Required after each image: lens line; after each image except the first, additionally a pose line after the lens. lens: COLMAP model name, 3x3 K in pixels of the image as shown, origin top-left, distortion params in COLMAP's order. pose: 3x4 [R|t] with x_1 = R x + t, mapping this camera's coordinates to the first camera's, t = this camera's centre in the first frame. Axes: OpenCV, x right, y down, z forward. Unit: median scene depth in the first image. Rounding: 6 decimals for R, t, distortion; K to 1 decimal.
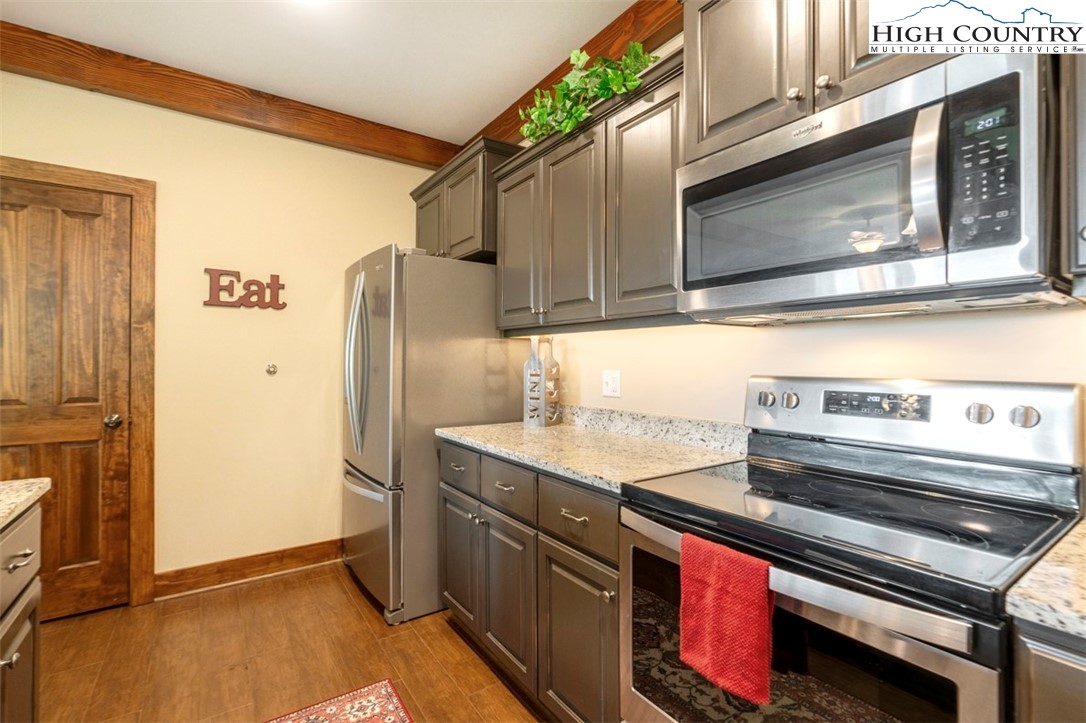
lens RADIAL K [[491.6, 0, 544.6], [0, 491.6, 359.5], [0, 0, 1]] dist [-0.001312, 0.000496]
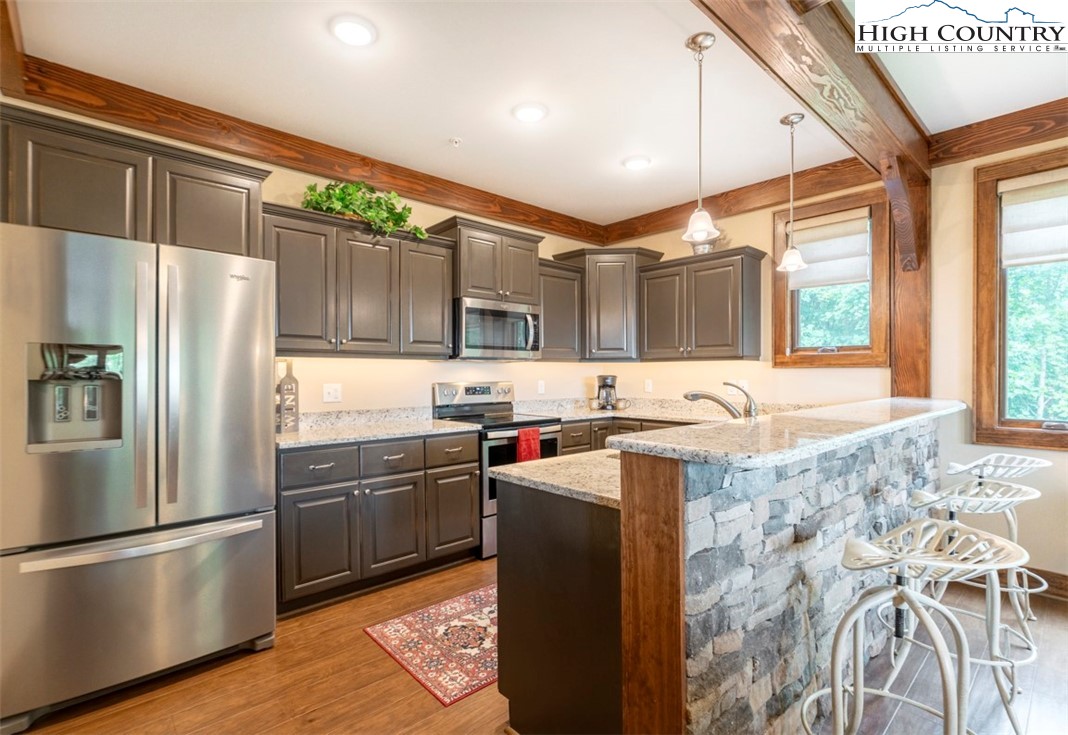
lens RADIAL K [[500.8, 0, 524.1], [0, 500.8, 371.7], [0, 0, 1]] dist [0.002860, 0.001602]
pose [[-0.123012, 0.002533, 0.992402, -1.736715], [-0.003282, 0.999990, -0.002959, -0.013135], [-0.992400, -0.003621, -0.123003, 0.785934]]
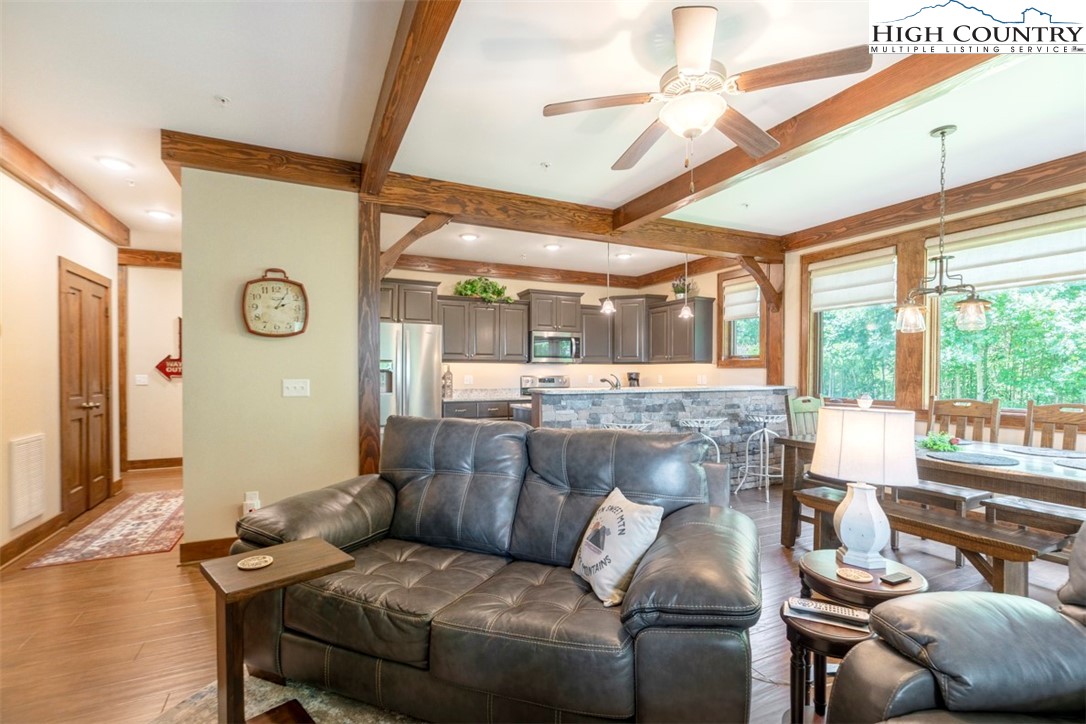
lens RADIAL K [[491.6, 0, 548.4], [0, 491.6, 379.3], [0, 0, 1]] dist [-0.001312, 0.000496]
pose [[0.150724, -0.012687, 0.988494, -3.388612], [-0.007478, 0.999874, 0.013974, 0.000111], [-0.988548, -0.009498, 0.150610, 0.108935]]
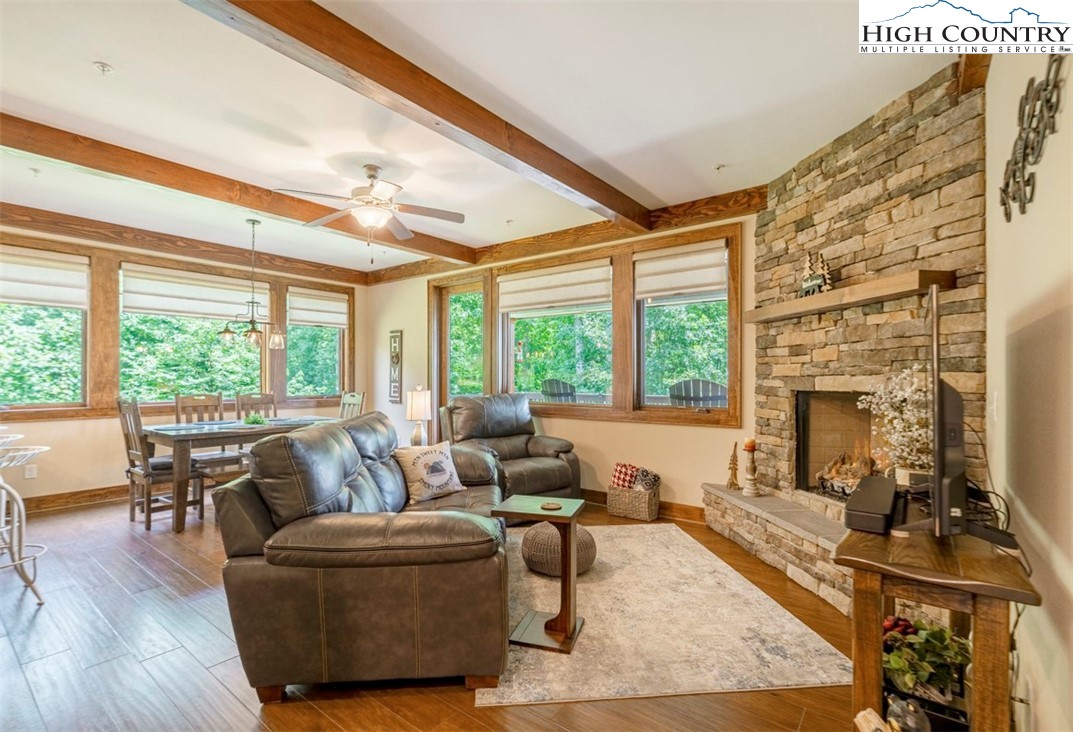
lens RADIAL K [[503.1, 0, 534.6], [0, 503.1, 376.6], [0, 0, 1]] dist [0.002860, 0.001602]
pose [[-0.960562, 0.000156, -0.278066, -2.216701], [0.000665, 0.999998, -0.001739, 0.000256], [0.278066, -0.001855, -0.960560, 2.055150]]
